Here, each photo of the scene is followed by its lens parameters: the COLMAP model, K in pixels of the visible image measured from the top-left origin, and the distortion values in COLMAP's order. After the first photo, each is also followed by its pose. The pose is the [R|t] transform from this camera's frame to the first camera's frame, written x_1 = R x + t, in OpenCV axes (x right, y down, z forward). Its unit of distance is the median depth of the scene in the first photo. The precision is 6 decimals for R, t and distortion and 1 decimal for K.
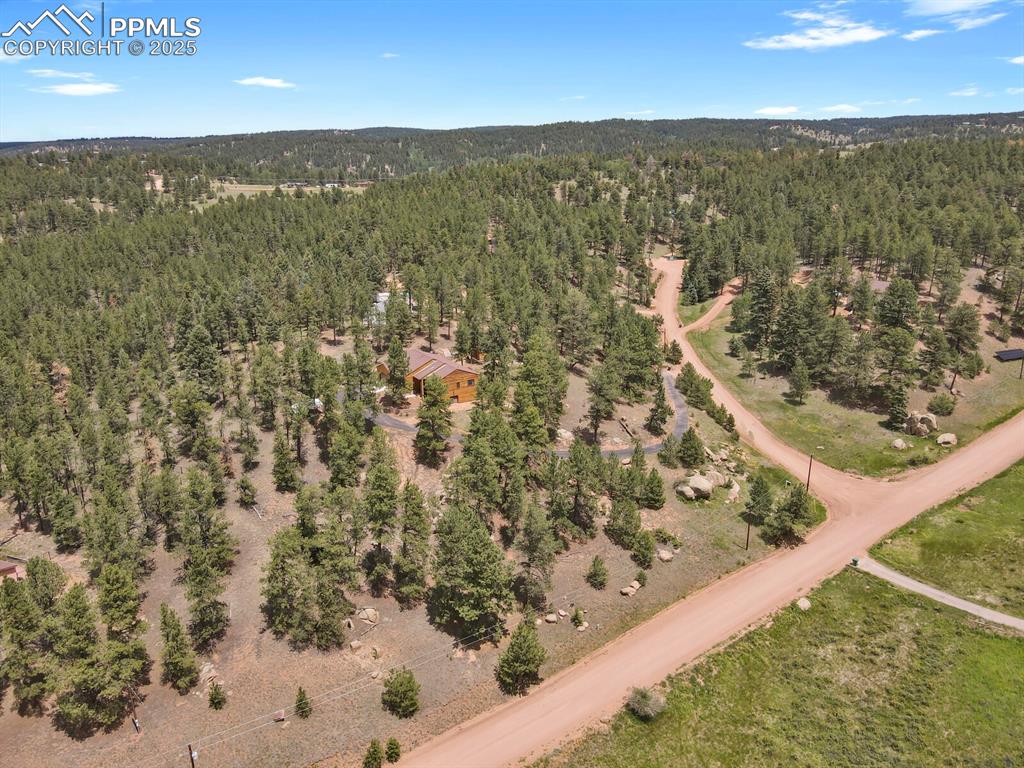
lens RADIAL K [[749.6, 0, 512.0], [0, 749.6, 384.0], [0, 0, 1]] dist [0.004668, 0.008405]
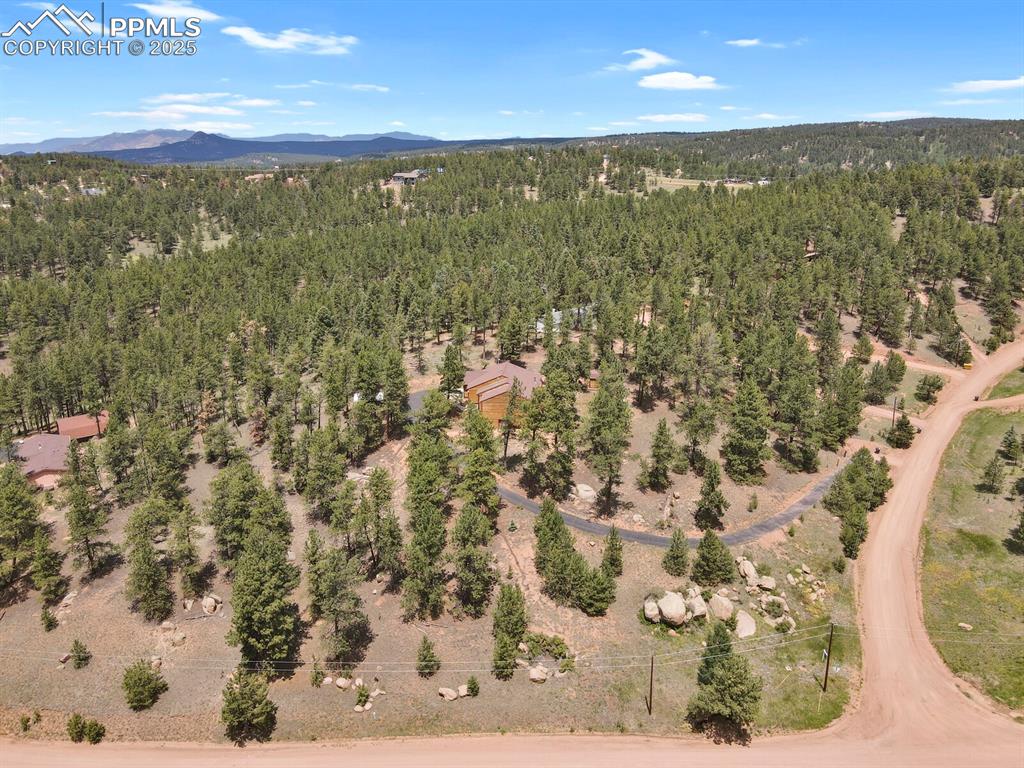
lens RADIAL K [[749.6, 0, 512.0], [0, 749.6, 384.0], [0, 0, 1]] dist [0.004668, 0.008405]
pose [[0.790724, 0.188744, -0.582350, 0.206066], [-0.184316, 0.980544, 0.067535, -0.040271], [0.583767, 0.053935, 0.810128, 0.119794]]
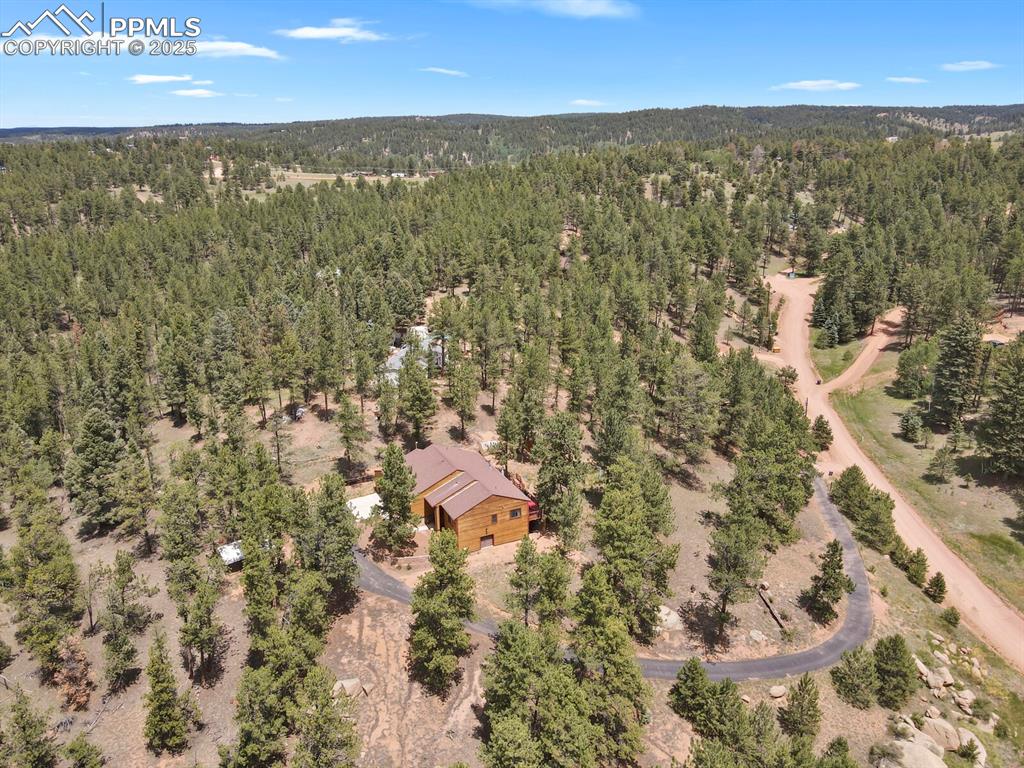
lens RADIAL K [[749.6, 0, 512.0], [0, 749.6, 384.0], [0, 0, 1]] dist [0.004668, 0.008405]
pose [[0.994408, 0.039176, -0.098068, -0.000376], [-0.037697, 0.999147, 0.016886, -0.054410], [0.098646, -0.013095, 0.995036, 0.174363]]
